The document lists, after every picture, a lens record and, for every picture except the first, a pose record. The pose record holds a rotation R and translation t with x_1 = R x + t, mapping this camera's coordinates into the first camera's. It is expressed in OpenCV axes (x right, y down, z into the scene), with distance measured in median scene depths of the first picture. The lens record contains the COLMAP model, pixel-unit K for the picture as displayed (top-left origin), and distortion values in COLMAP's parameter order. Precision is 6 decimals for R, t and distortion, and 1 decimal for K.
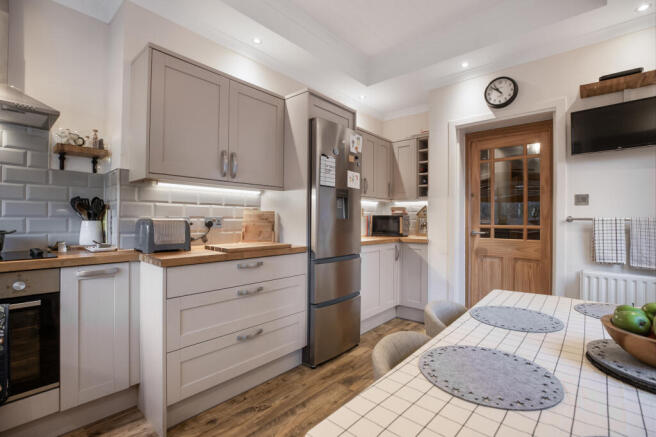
lens RADIAL K [[307.2, 0, 322.9], [0, 307.2, 223.3], [0, 0, 1]] dist [-0.027248, 0.001778]
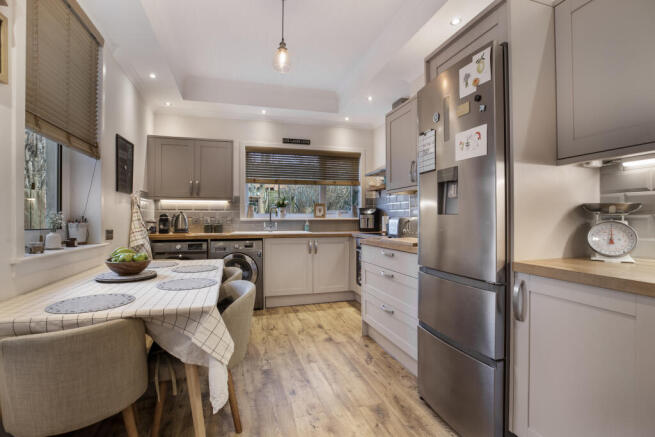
lens RADIAL K [[306.8, 0, 323.7], [0, 306.8, 215.2], [0, 0, 1]] dist [-0.027248, 0.001778]
pose [[-0.535699, -0.004411, -0.844398, 0.896662], [0.003117, 0.999969, -0.007201, -0.012410], [0.844404, -0.006490, -0.535668, 1.363531]]
